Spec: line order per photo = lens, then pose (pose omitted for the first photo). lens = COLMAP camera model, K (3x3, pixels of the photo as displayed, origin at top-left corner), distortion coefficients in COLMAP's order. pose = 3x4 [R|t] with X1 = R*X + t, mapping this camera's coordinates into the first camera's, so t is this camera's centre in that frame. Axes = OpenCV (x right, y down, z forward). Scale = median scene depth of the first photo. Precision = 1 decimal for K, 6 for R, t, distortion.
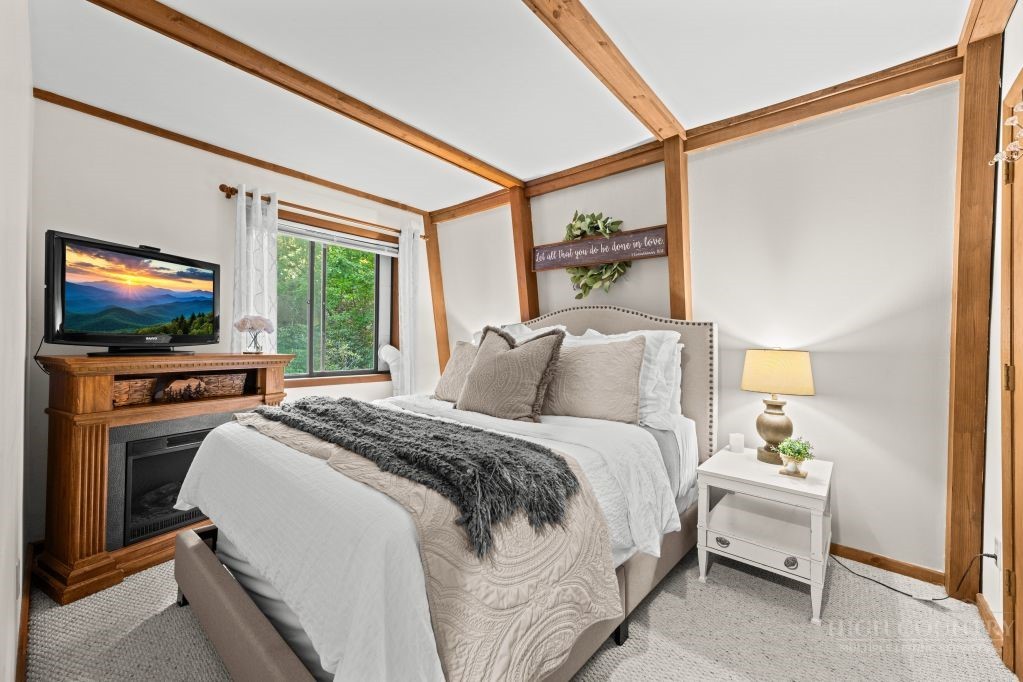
lens RADIAL K [[403.0, 0, 511.5], [0, 403.0, 341.0], [0, 0, 1]] dist [0.000085, 0.000011]
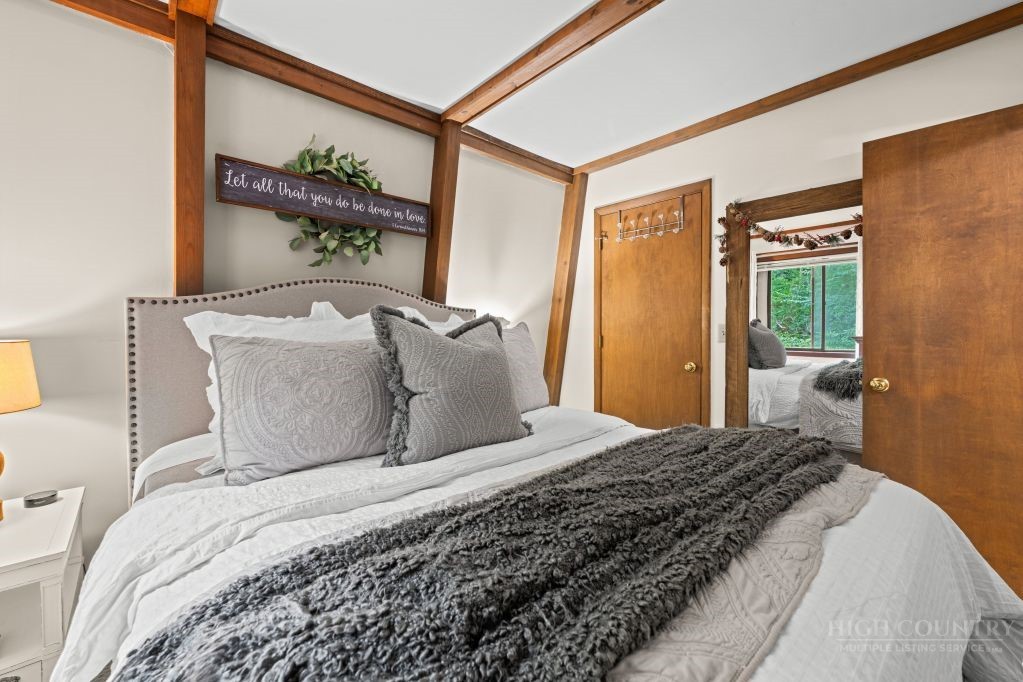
lens RADIAL K [[417.5, 0, 513.4], [0, 417.5, 323.6], [0, 0, 1]] dist [0.001038, 0.000206]
pose [[0.124959, -0.006821, 0.992138, -0.536142], [0.000522, 0.999977, 0.006810, -0.013948], [-0.992162, -0.000333, 0.124960, 0.641553]]
